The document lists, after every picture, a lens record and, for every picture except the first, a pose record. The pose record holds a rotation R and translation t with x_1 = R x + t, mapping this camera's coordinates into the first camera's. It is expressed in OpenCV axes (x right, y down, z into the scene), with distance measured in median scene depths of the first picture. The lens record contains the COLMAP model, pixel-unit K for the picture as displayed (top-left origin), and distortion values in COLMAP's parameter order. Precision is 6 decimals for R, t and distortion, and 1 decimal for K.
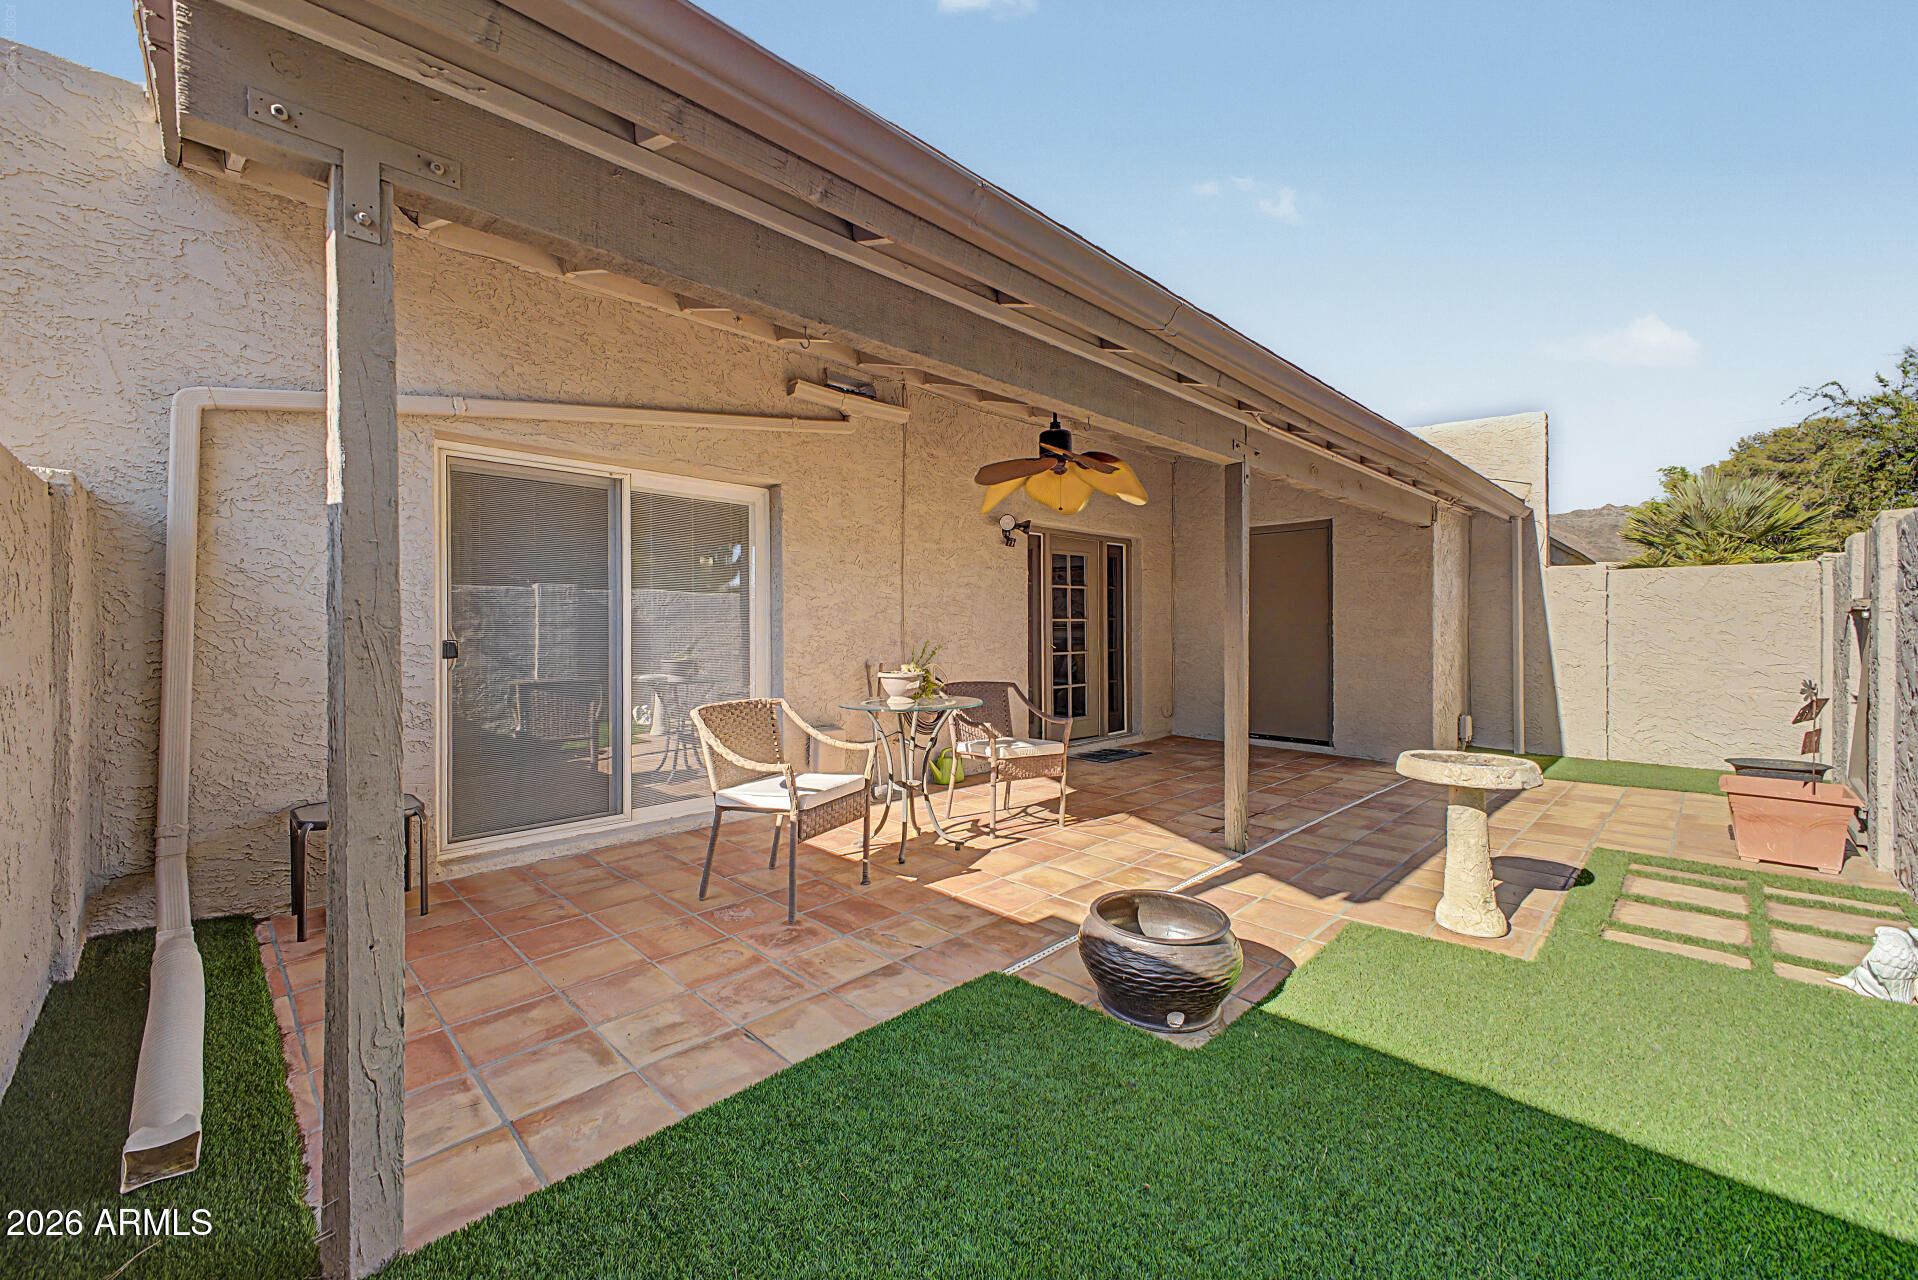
lens RADIAL K [[772.0, 0, 963.7], [0, 772.0, 631.6], [0, 0, 1]] dist [0.020338, -0.001118]
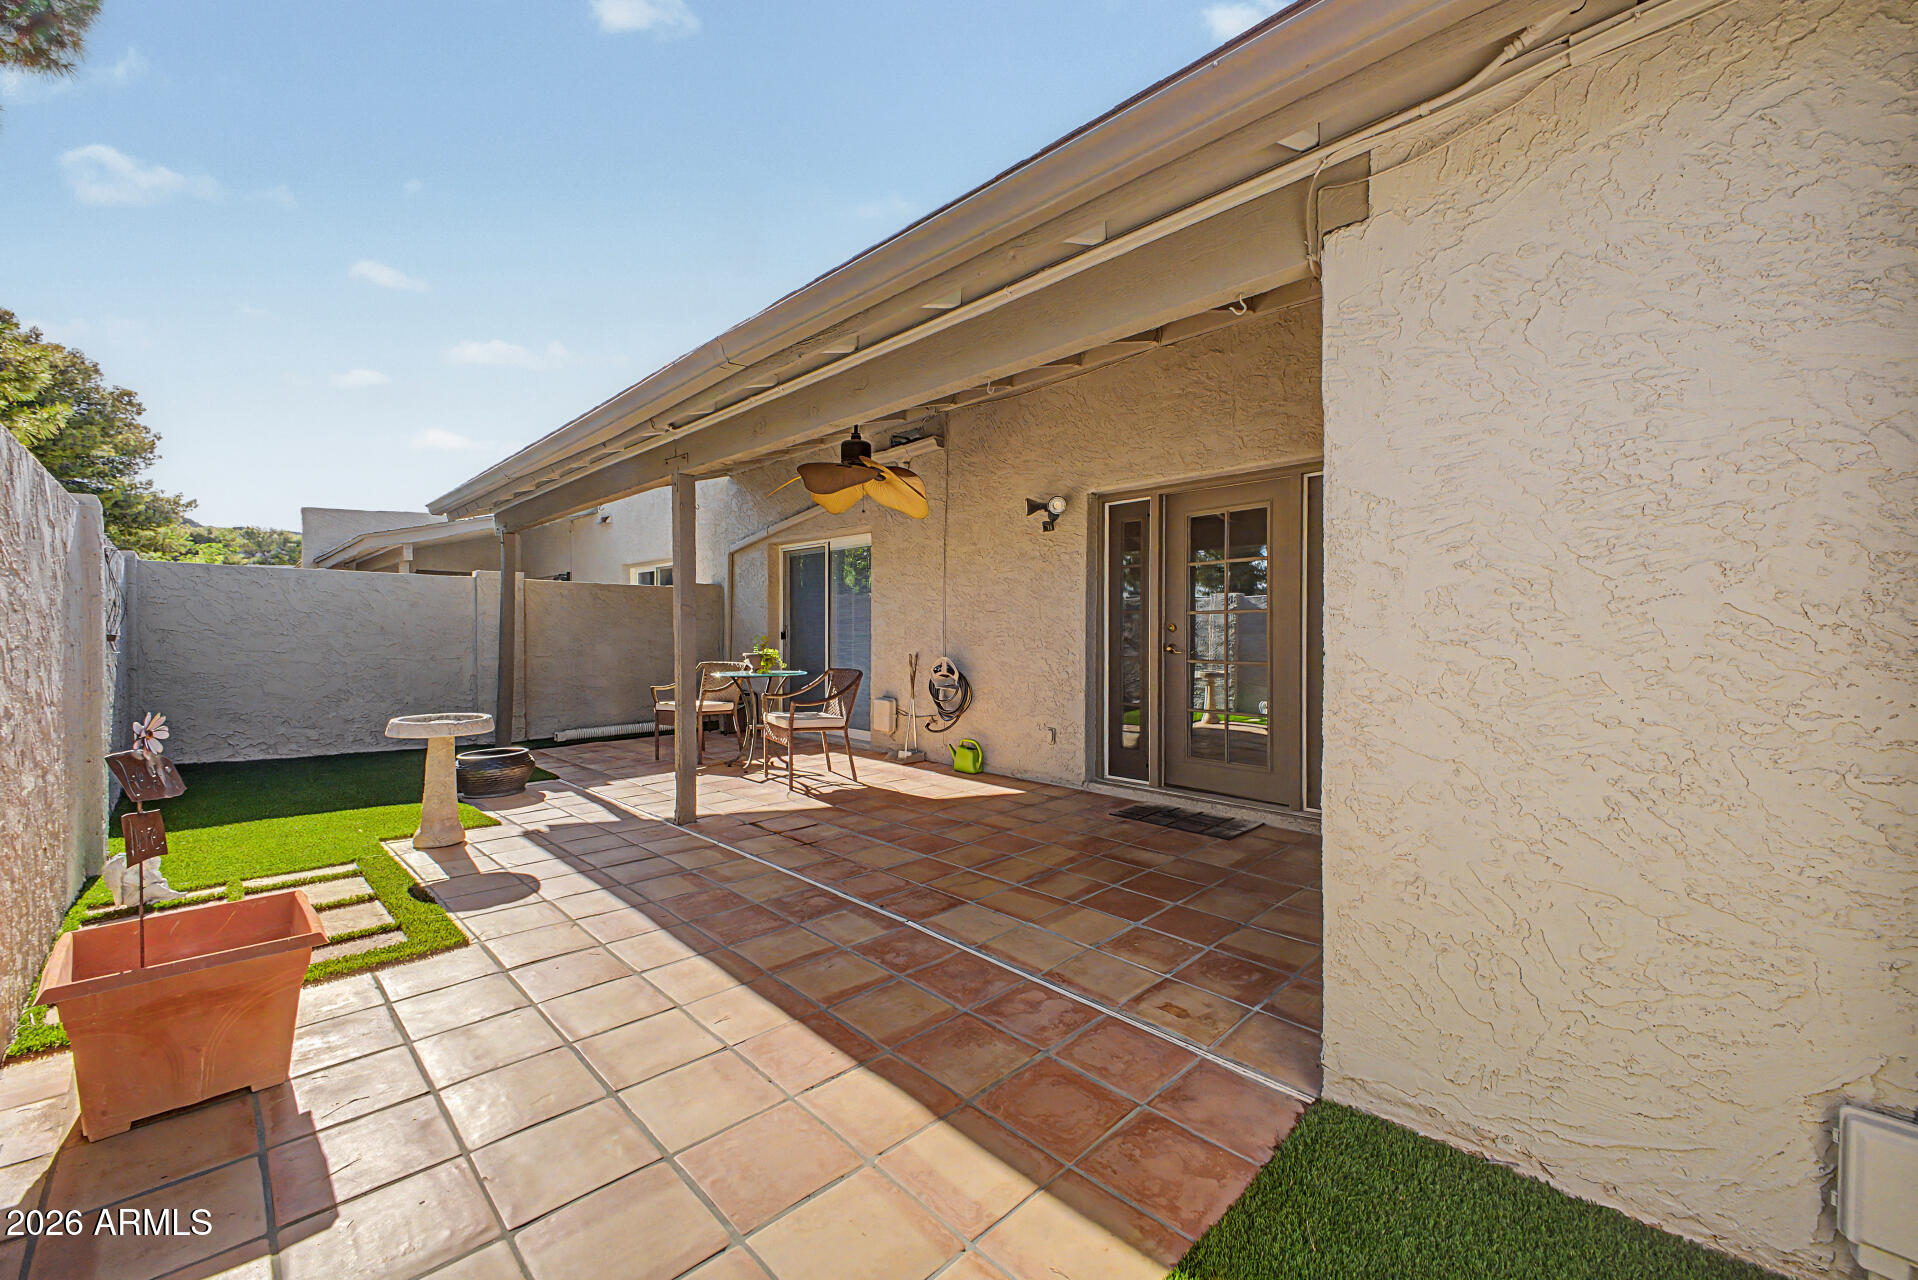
lens RADIAL K [[772.0, 0, 959.7], [0, 772.0, 638.9], [0, 0, 1]] dist [0.020338, -0.001118]
pose [[0.032897, 0.011643, -0.999391, 1.198120], [-0.005293, 0.999920, 0.011475, 0.003222], [0.999445, 0.004912, 0.032956, 1.097442]]
